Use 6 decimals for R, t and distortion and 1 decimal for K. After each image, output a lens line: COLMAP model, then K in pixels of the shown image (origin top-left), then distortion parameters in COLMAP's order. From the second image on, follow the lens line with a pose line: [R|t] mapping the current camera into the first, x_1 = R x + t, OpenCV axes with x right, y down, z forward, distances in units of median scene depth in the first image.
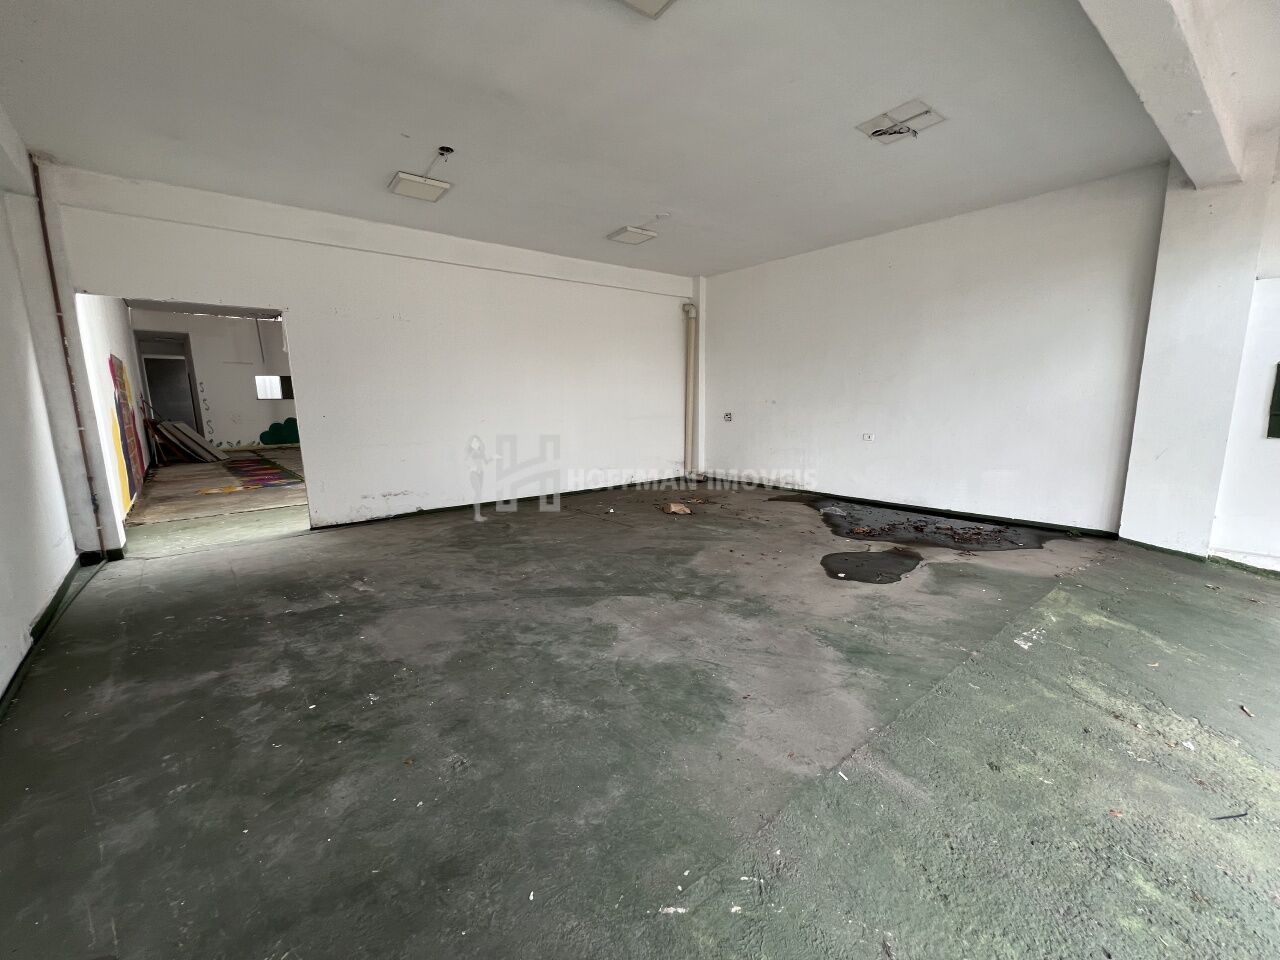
lens RADIAL K [[512.0, 0, 641.7], [0, 512.0, 479.7], [0, 0, 1]] dist [-0.001248, 0.000532]
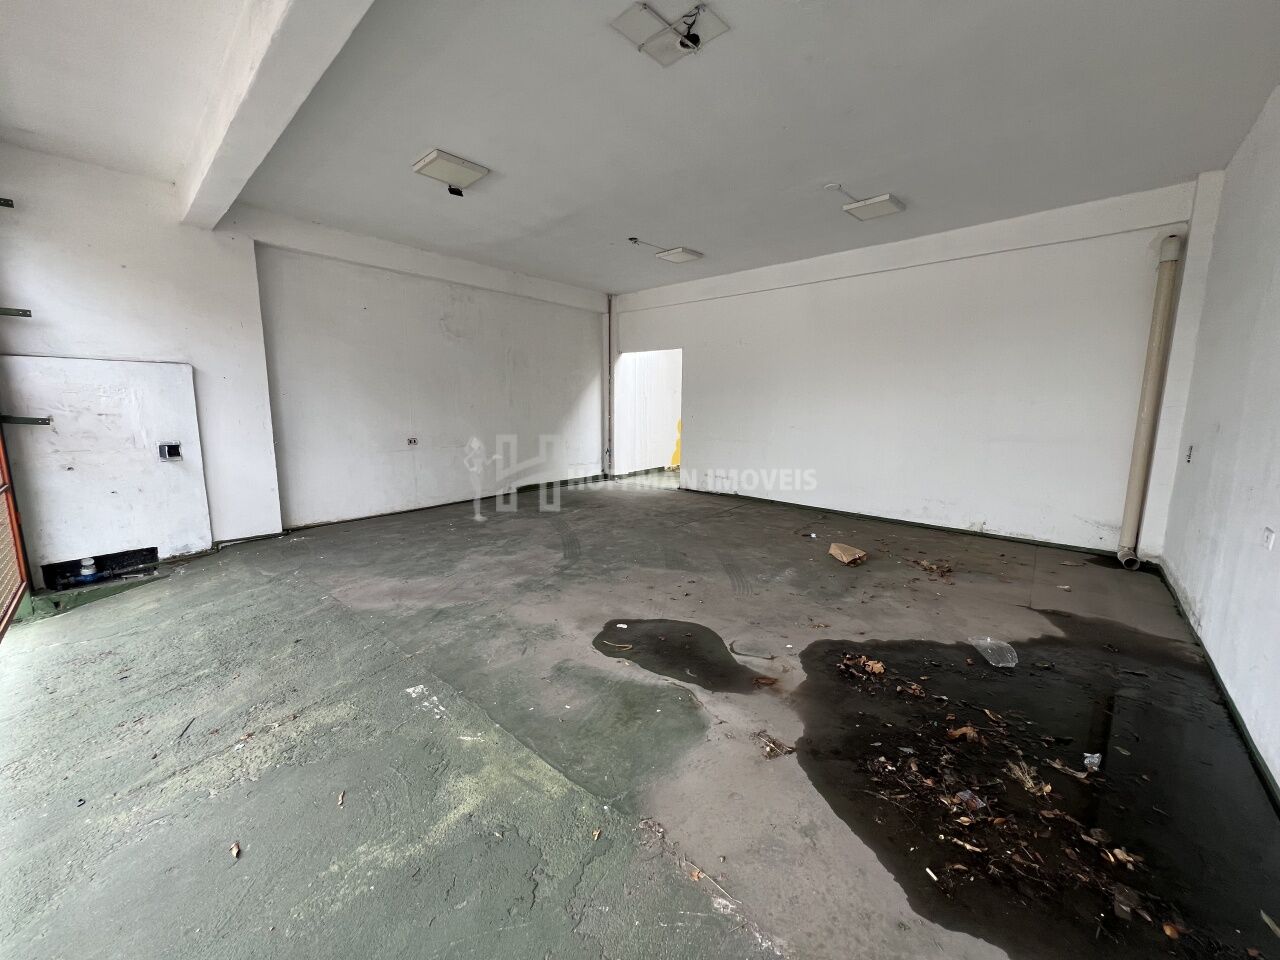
lens RADIAL K [[512.0, 0, 641.0], [0, 512.0, 480.9], [0, 0, 1]] dist [-0.001248, 0.000532]
pose [[0.157191, 0.162233, -0.974152, 1.315596], [-0.162208, 0.977259, 0.136576, -0.185739], [0.974156, 0.136546, 0.179932, 0.948249]]
